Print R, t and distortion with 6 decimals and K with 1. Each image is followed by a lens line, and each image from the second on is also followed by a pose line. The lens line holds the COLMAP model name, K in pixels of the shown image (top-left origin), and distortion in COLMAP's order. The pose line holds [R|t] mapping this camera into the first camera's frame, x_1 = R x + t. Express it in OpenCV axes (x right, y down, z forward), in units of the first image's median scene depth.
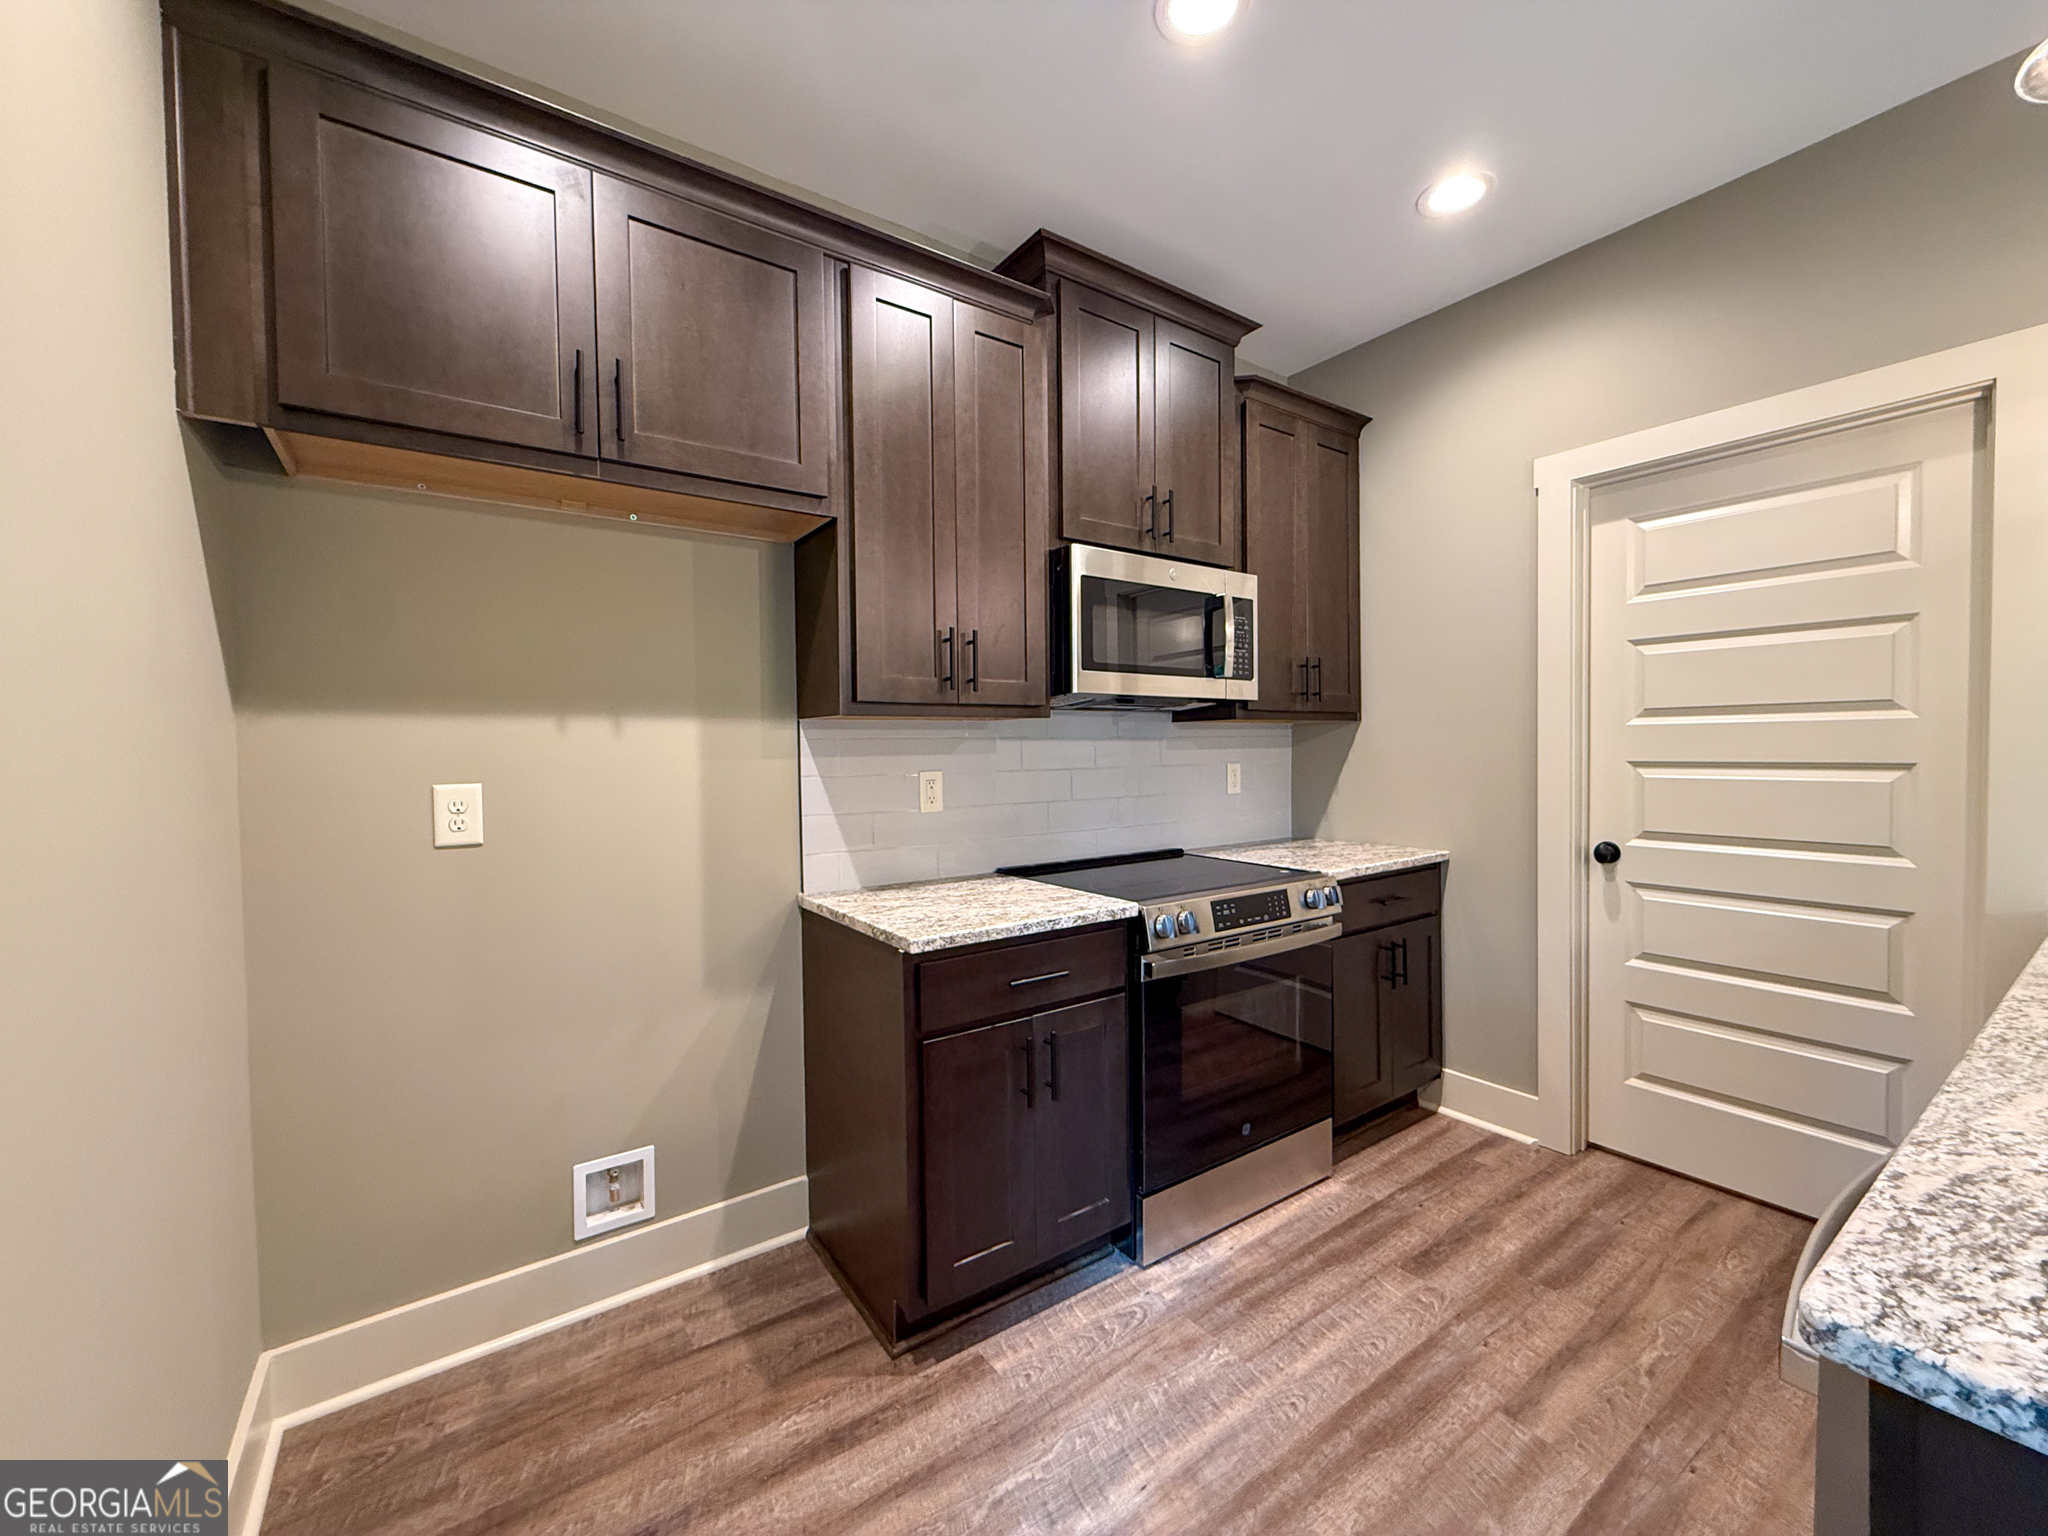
lens RADIAL K [[818.2, 0, 1017.4], [0, 818.2, 768.7], [0, 0, 1]] dist [0.000900, -0.000467]
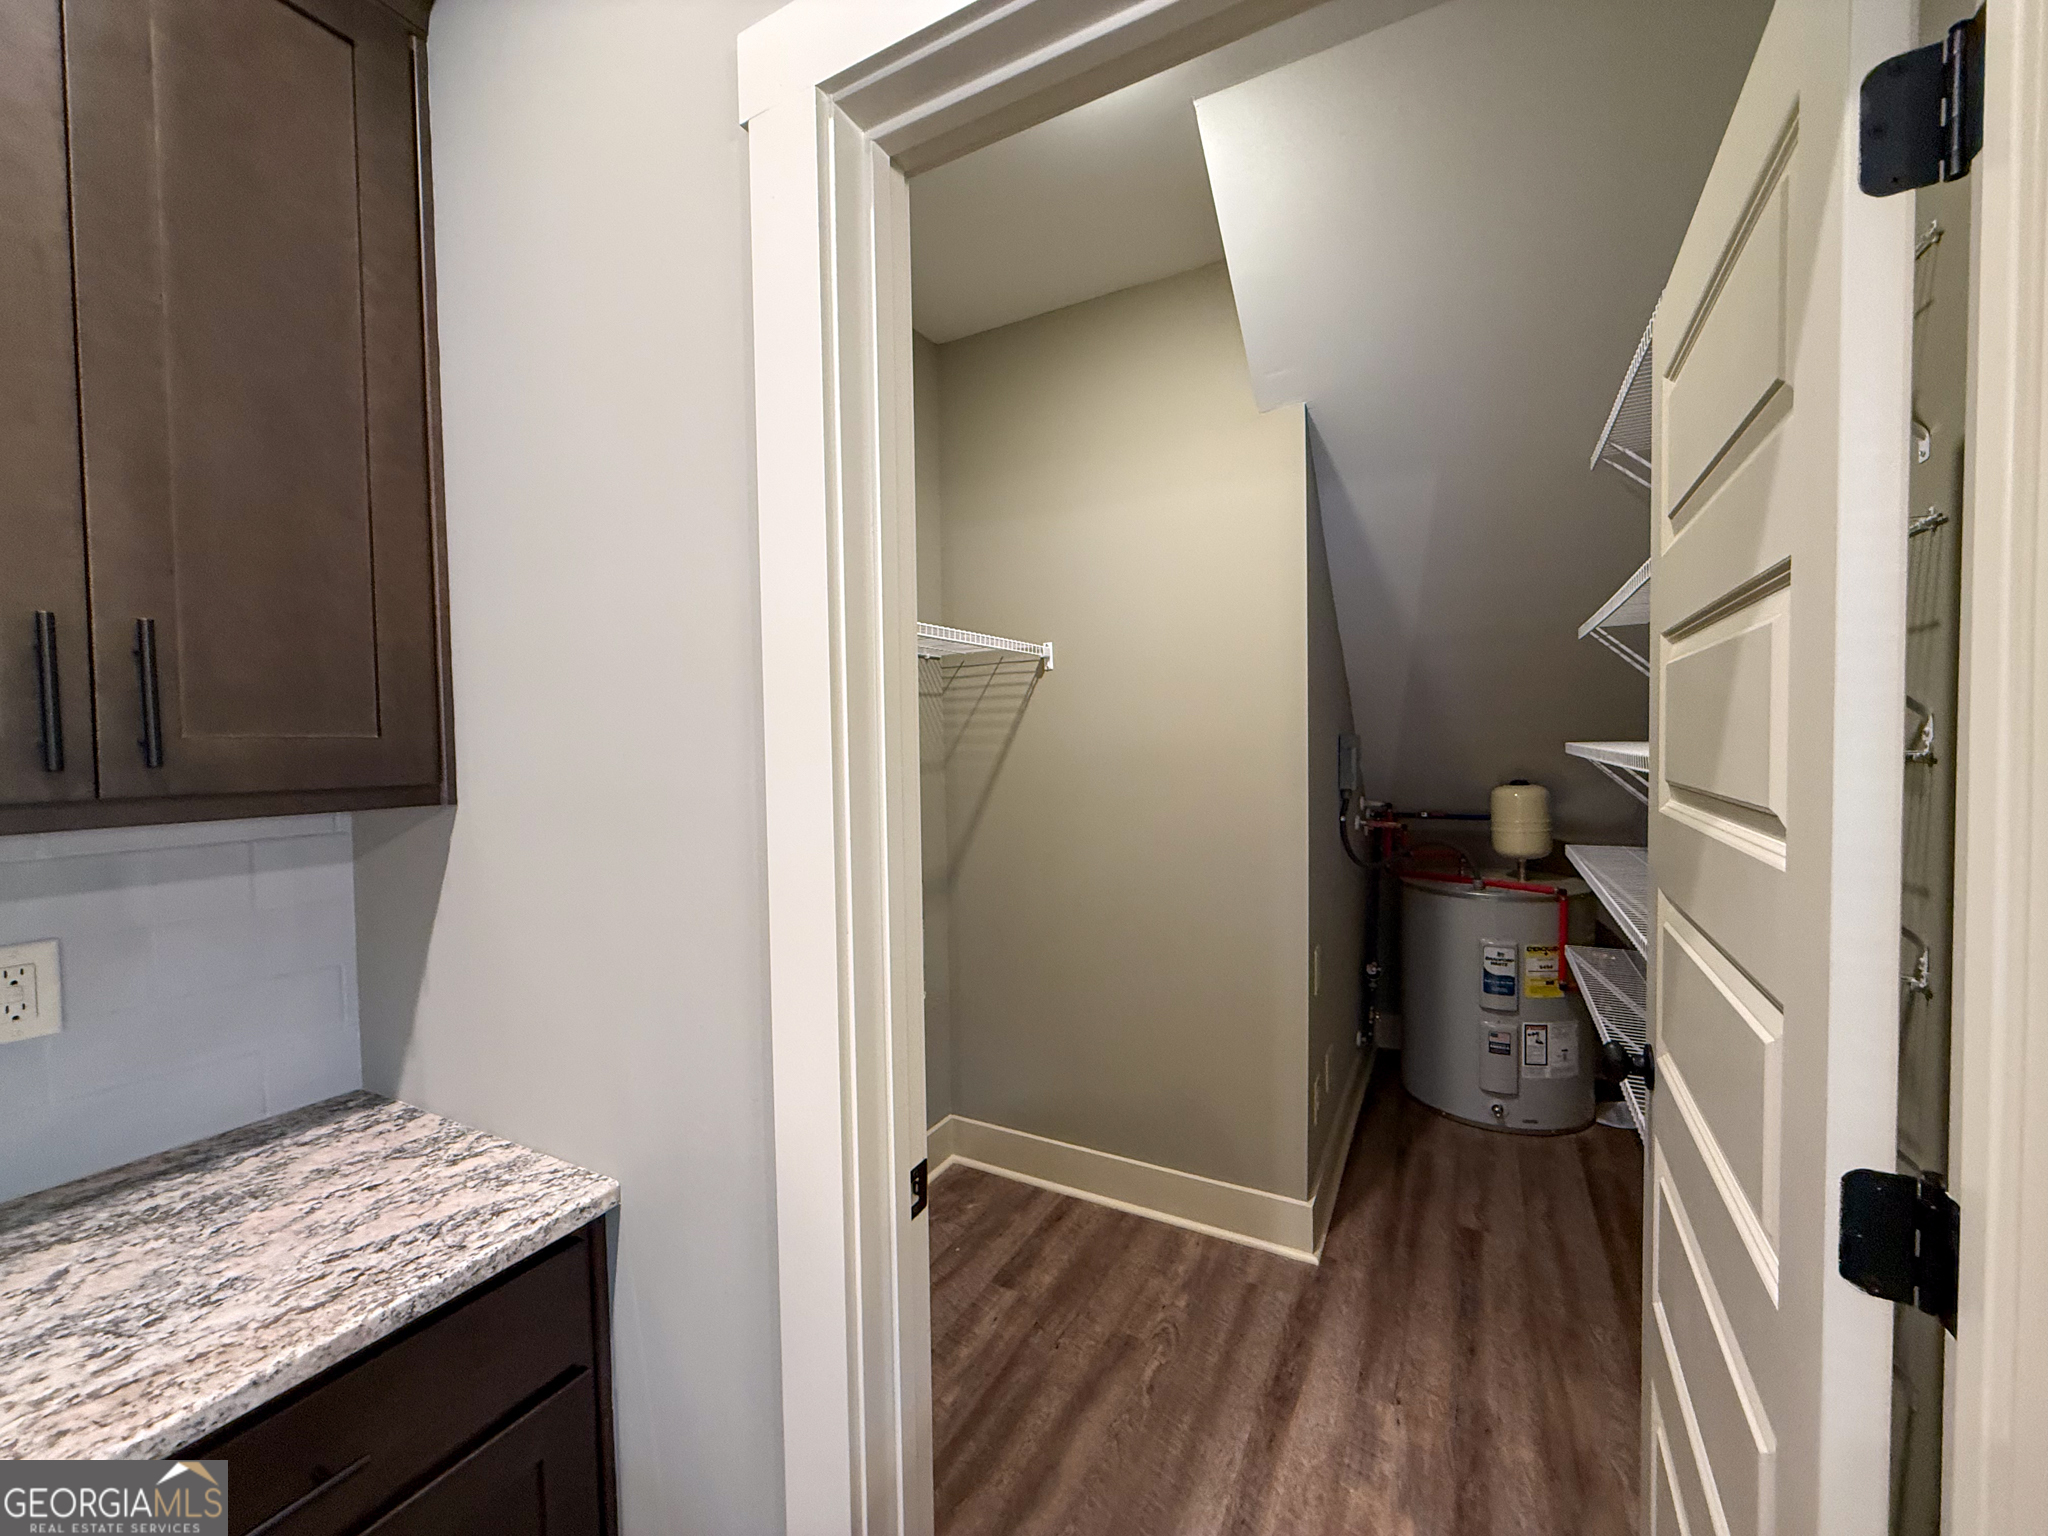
lens RADIAL K [[818.2, 0, 1017.4], [0, 818.2, 768.7], [0, 0, 1]] dist [0.000900, -0.000467]
pose [[0.898221, -0.018711, 0.439145, 0.749039], [0.018747, 0.999815, 0.004254, -0.109712], [-0.439144, 0.004412, 0.898406, 0.846318]]
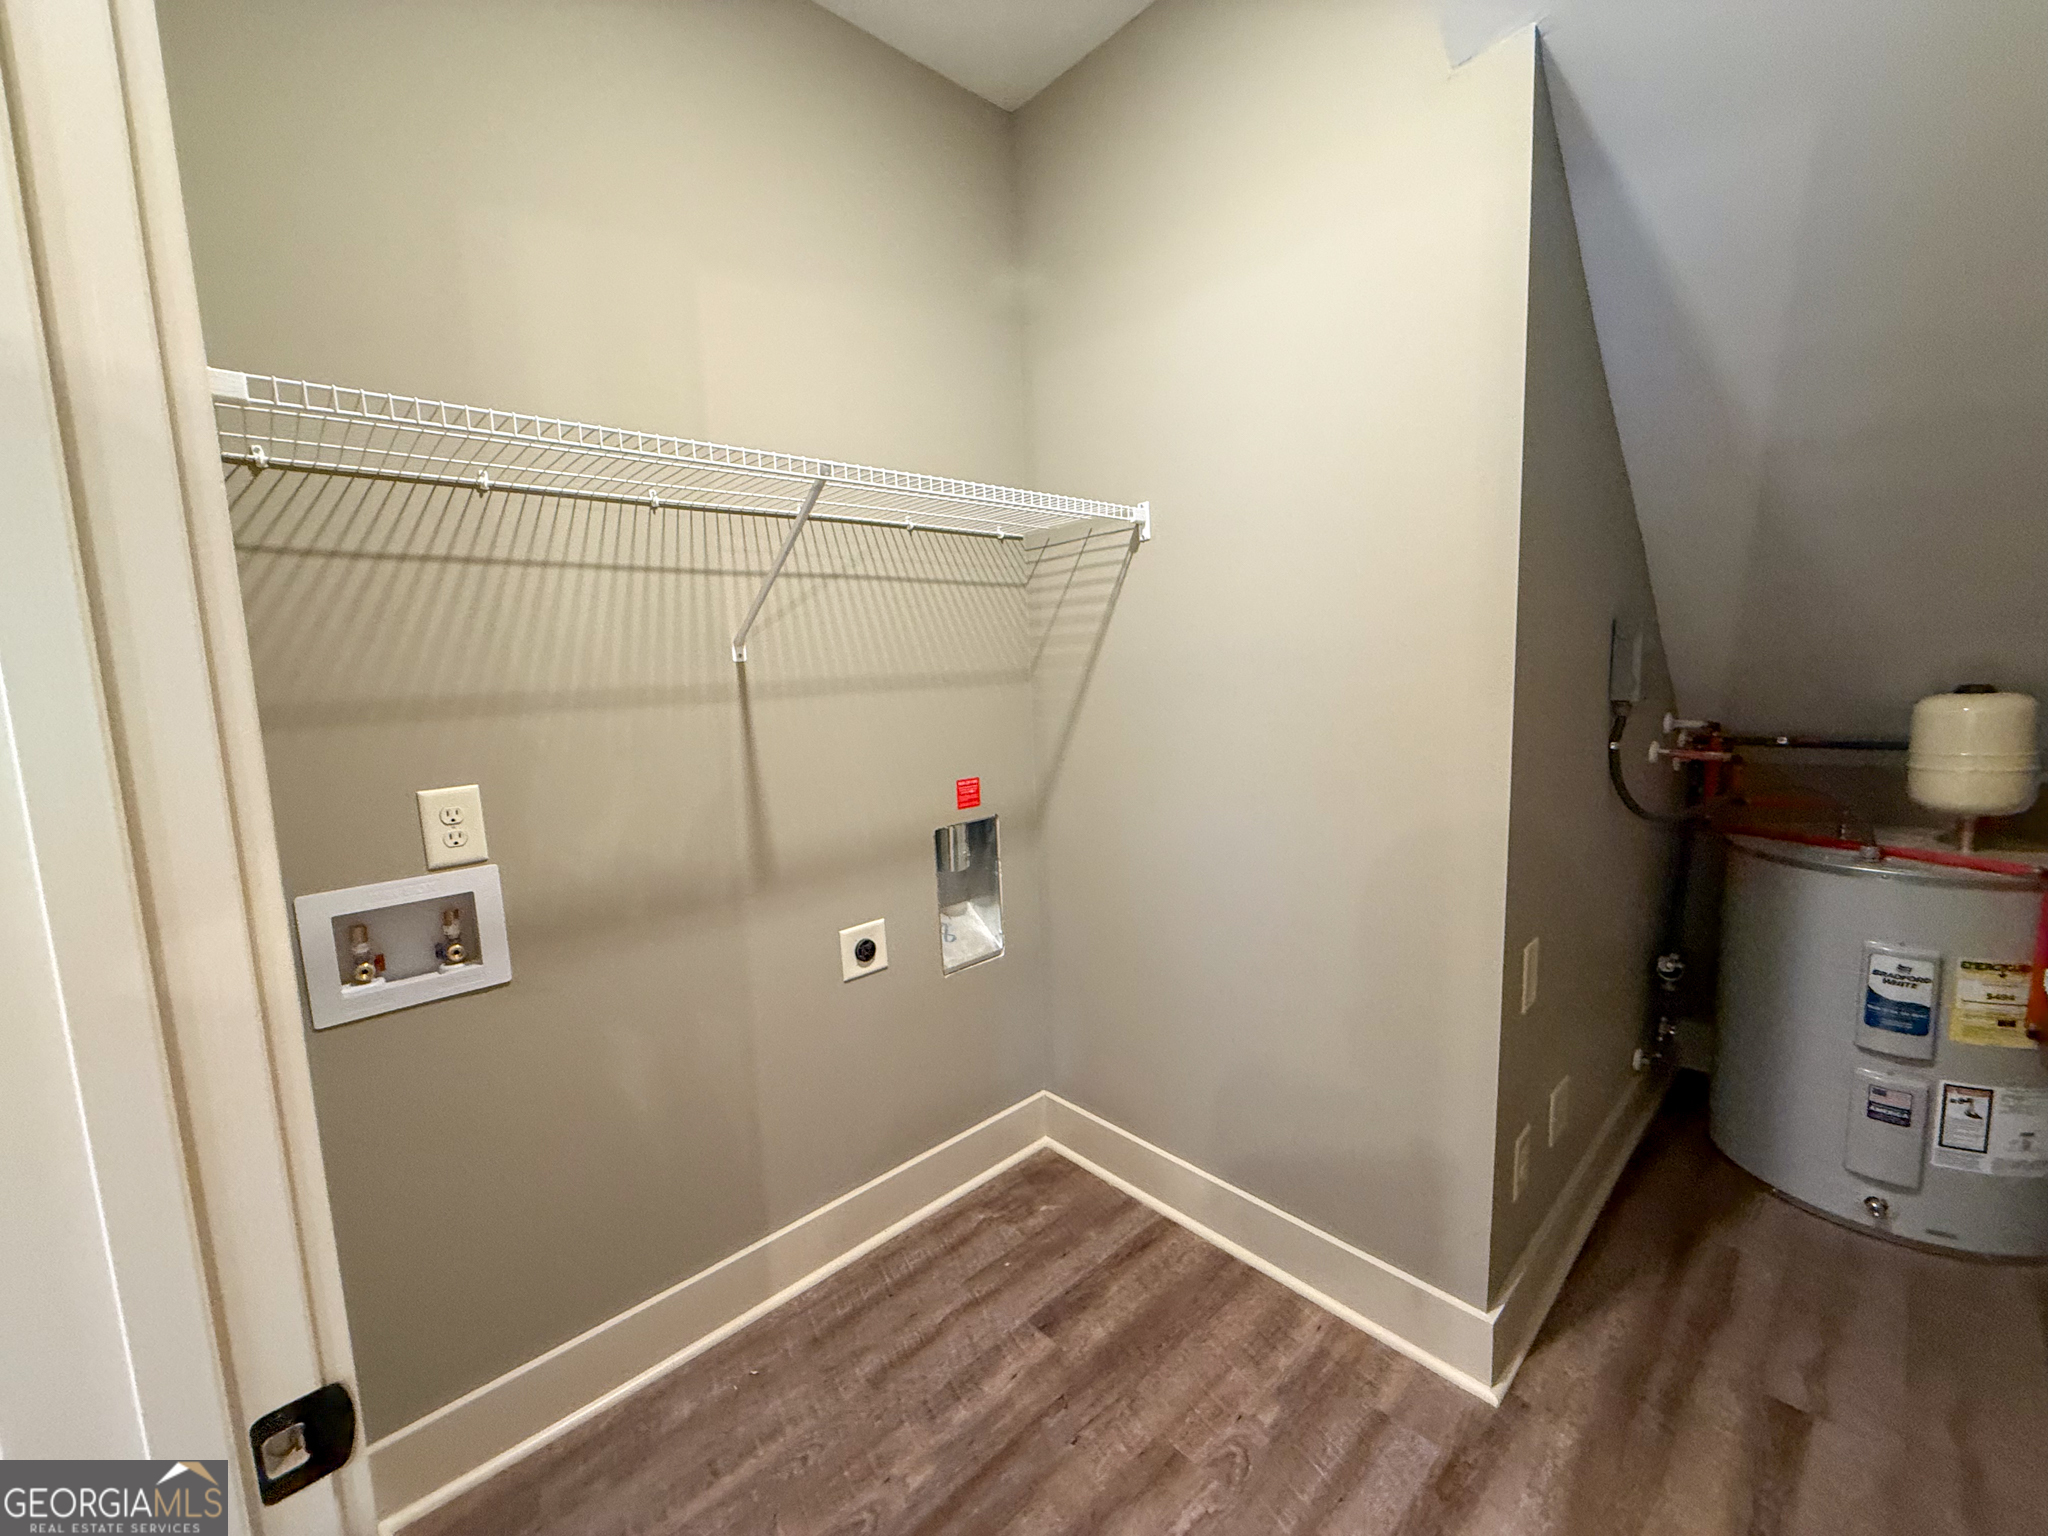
lens RADIAL K [[818.2, 0, 1017.4], [0, 818.2, 768.7], [0, 0, 1]] dist [0.000900, -0.000467]
pose [[0.991080, -0.041458, 0.126657, 3.372800], [0.029753, 0.995227, 0.092945, 0.065936], [-0.129906, -0.088348, 0.987582, 2.339571]]
